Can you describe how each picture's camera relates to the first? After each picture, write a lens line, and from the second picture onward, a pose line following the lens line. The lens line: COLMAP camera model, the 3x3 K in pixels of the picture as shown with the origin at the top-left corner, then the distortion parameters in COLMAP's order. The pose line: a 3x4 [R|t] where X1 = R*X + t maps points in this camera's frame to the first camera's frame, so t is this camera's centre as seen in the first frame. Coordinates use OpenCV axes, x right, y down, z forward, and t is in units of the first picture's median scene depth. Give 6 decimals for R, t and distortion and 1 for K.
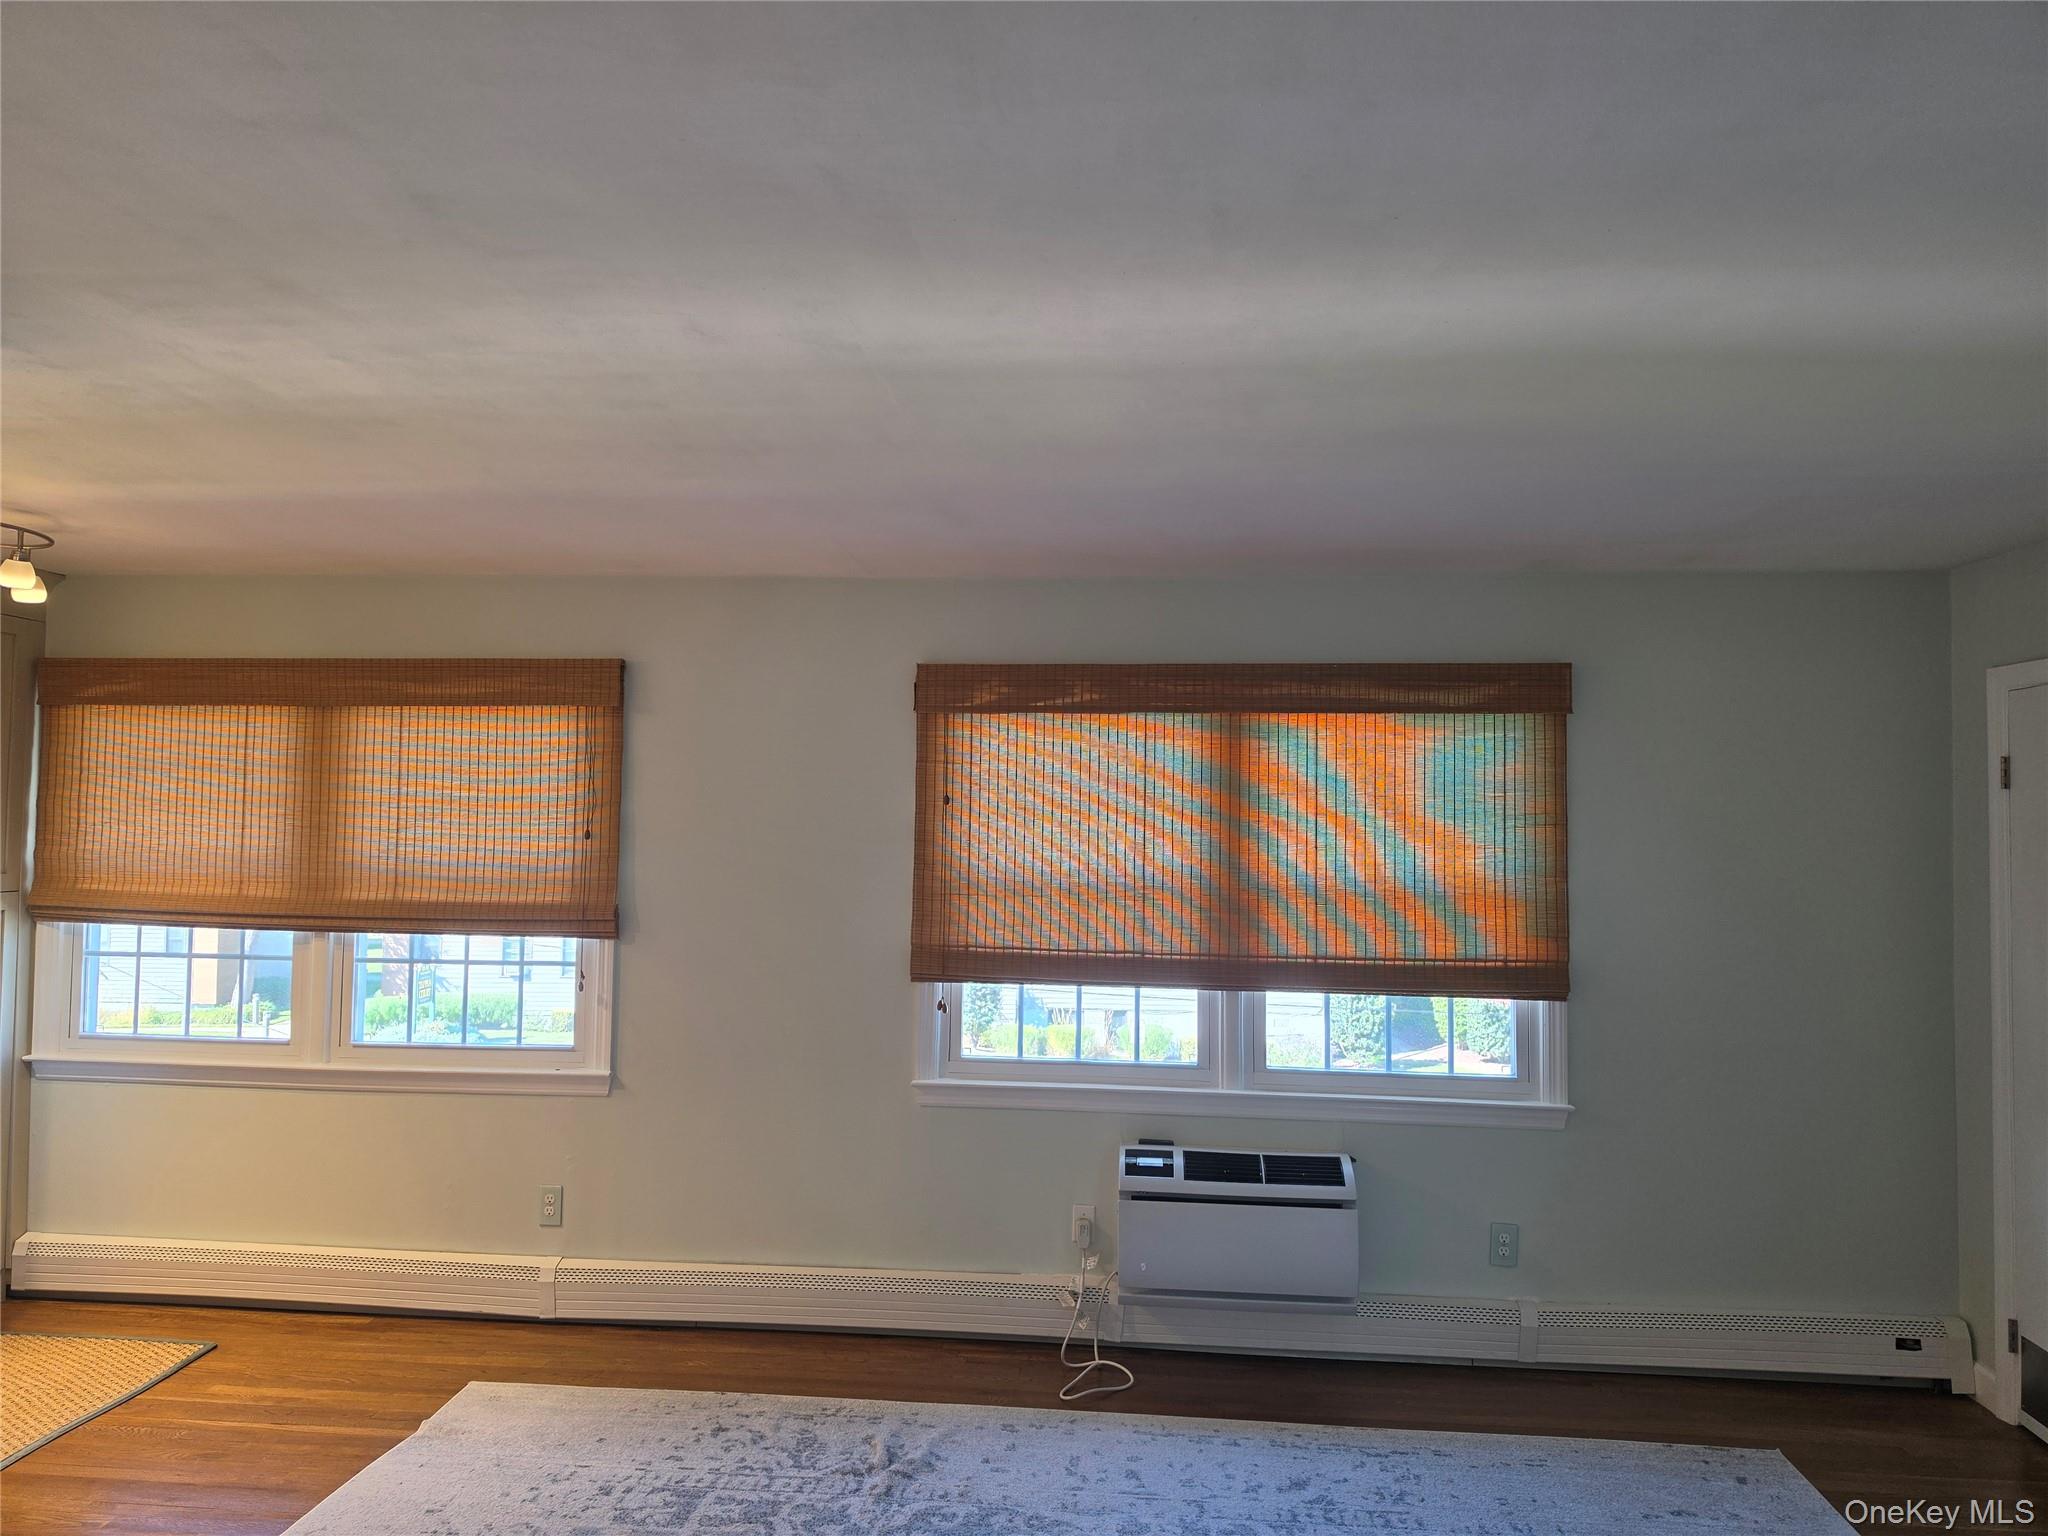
lens RADIAL K [[1370.9, 0, 1012.2], [0, 1370.9, 779.6], [0, 0, 1]] dist [0.060775, -0.068596]
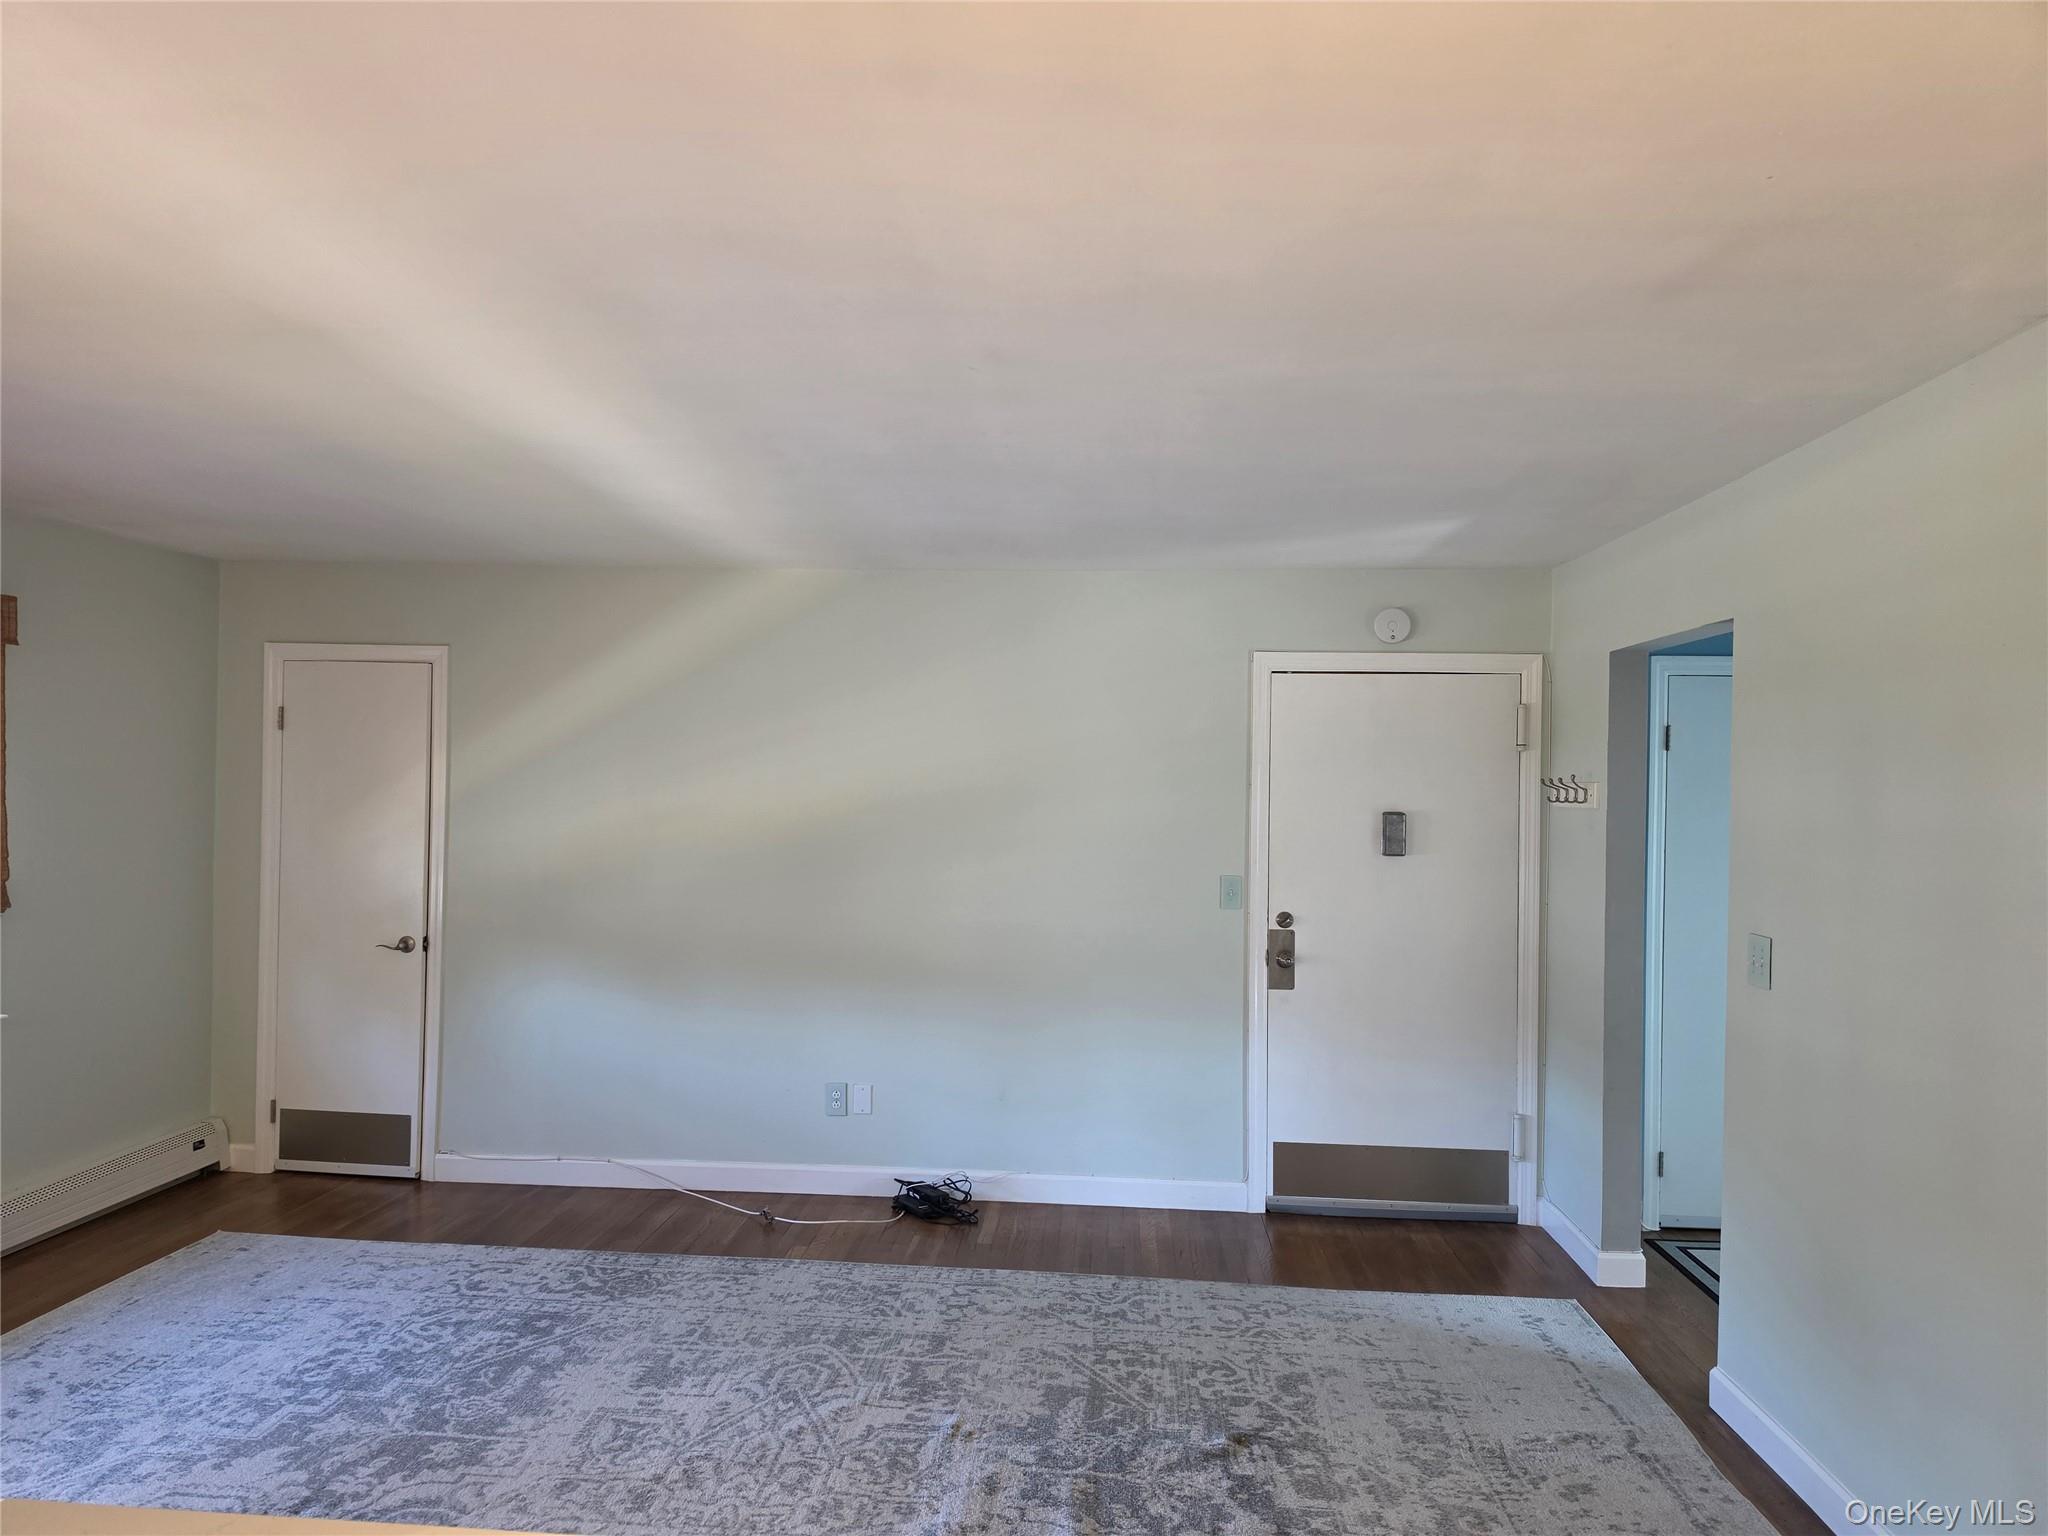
lens RADIAL K [[1370.9, 0, 1012.2], [0, 1370.9, 779.6], [0, 0, 1]] dist [0.060775, -0.068596]
pose [[-0.004589, -0.009539, 0.999944, -0.644567], [-0.069443, 0.997544, 0.009197, -0.007761], [-0.997575, -0.069397, -0.005240, 0.239355]]
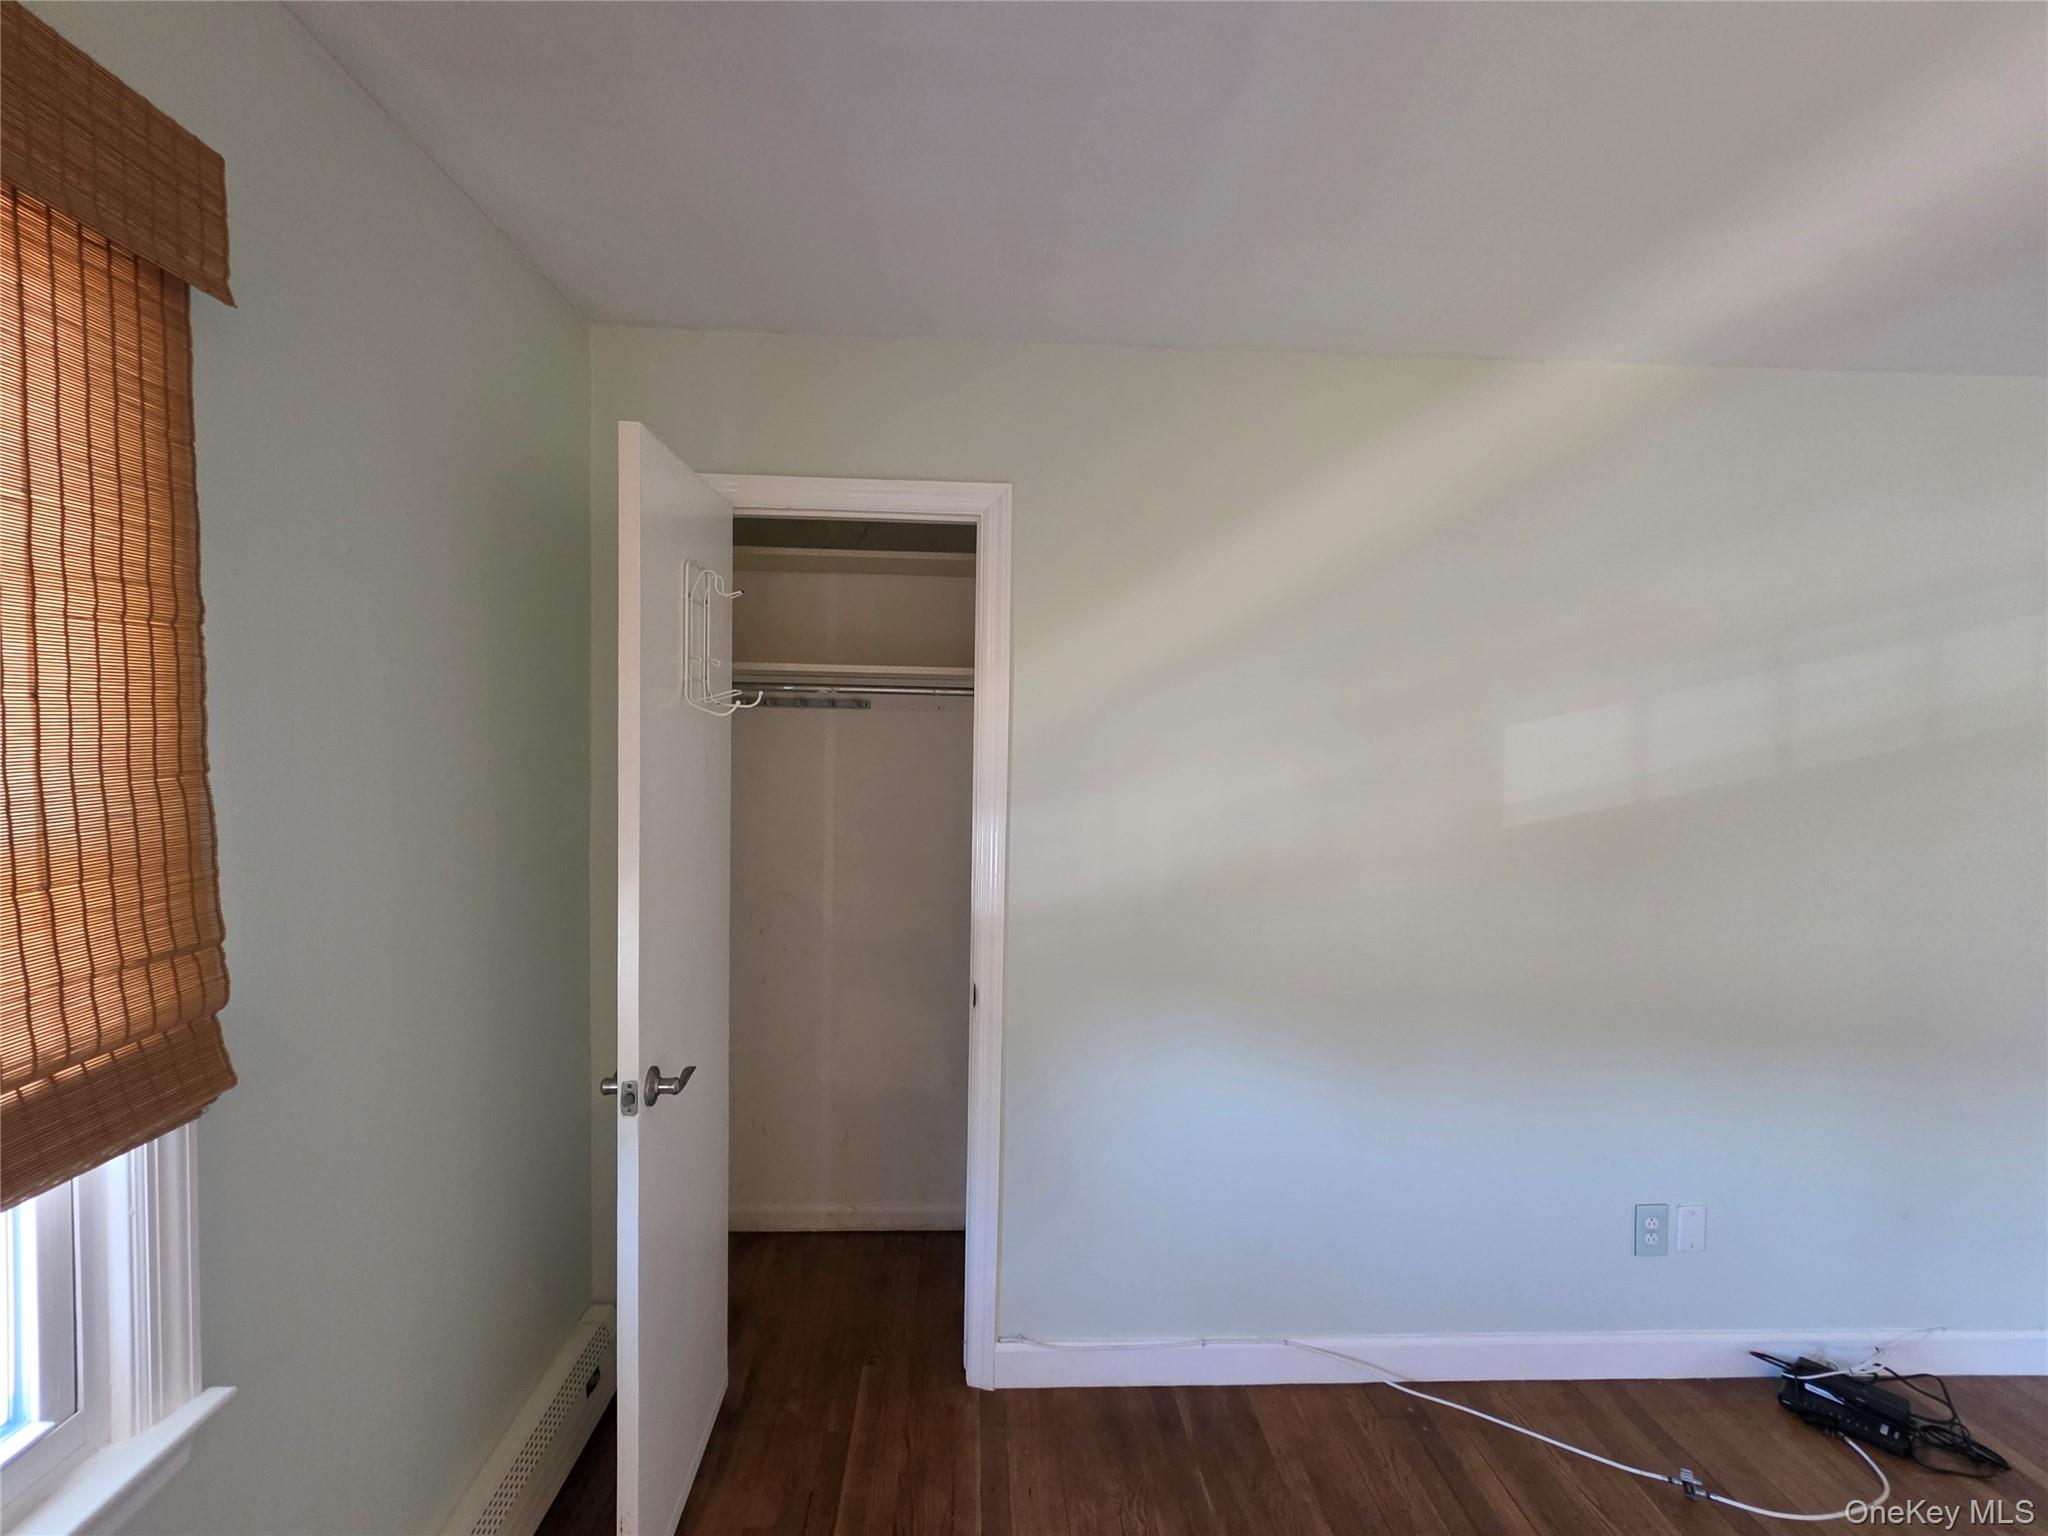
lens RADIAL K [[933.4, 0, 1024.0], [0, 933.4, 768.0], [0, 0, 1]] dist [0.001611, 0.000271]
pose [[-0.132914, -0.061074, 0.989244, 0.133167], [-0.072758, 0.996008, 0.051716, 0.040990], [-0.988453, -0.065102, -0.136827, 0.809857]]
